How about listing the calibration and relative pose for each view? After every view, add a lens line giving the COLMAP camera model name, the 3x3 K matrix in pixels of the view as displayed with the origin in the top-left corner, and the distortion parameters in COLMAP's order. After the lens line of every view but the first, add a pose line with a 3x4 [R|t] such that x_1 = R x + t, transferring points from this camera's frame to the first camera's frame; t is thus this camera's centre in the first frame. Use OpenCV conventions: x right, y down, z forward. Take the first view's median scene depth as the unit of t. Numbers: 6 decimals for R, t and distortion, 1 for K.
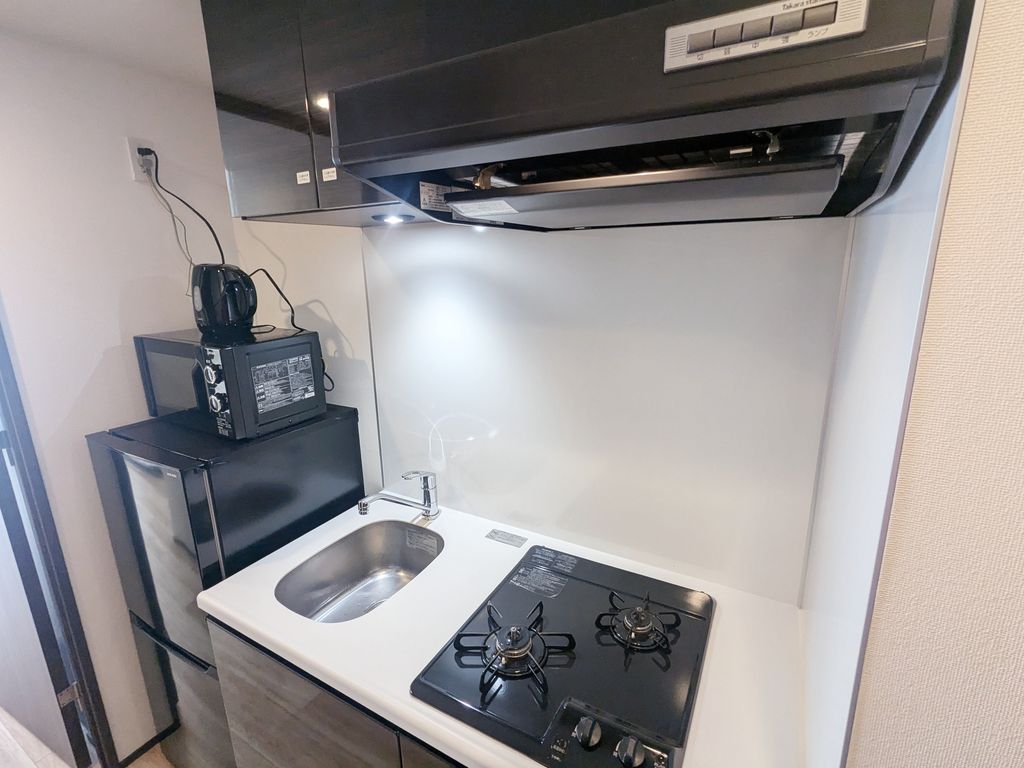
lens RADIAL K [[486.8, 0, 512.5], [0, 486.8, 381.2], [0, 0, 1]] dist [-0.003762, 0.000124]
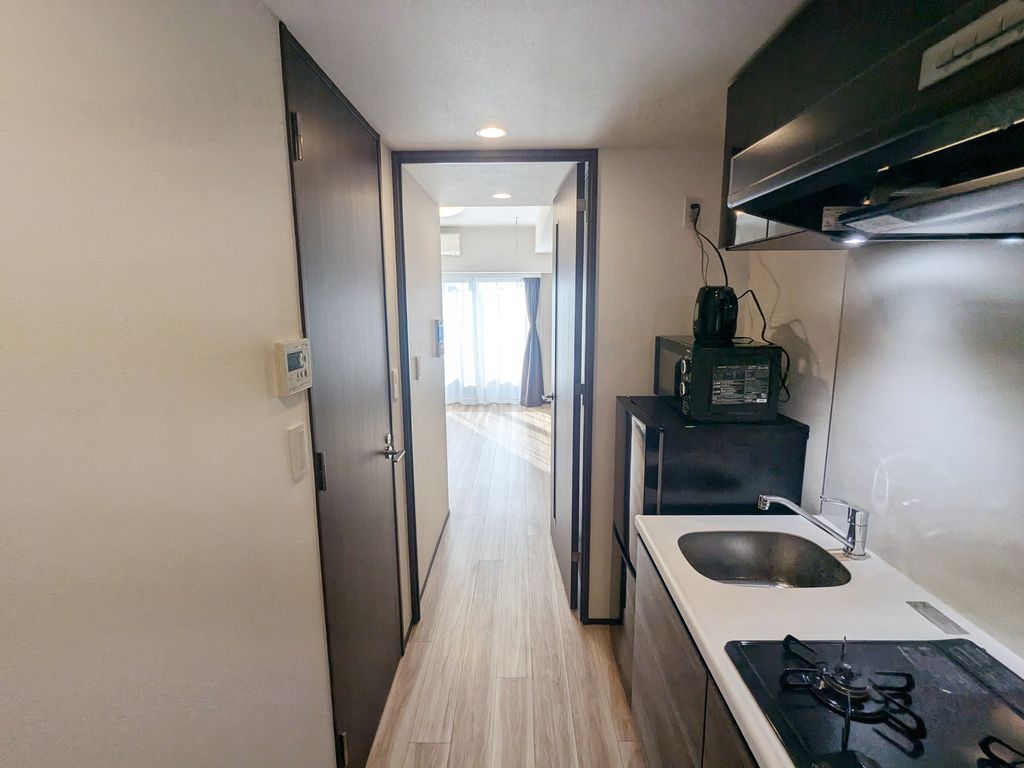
lens RADIAL K [[480.4, 0, 512.0], [0, 480.4, 384.0], [0, 0, 1]] dist [-0.001864, 0.001017]
pose [[0.485139, 0.168804, -0.857989, 0.252964], [-0.212133, 0.974600, 0.071798, 0.033554], [0.848316, 0.147176, 0.508625, -0.062499]]
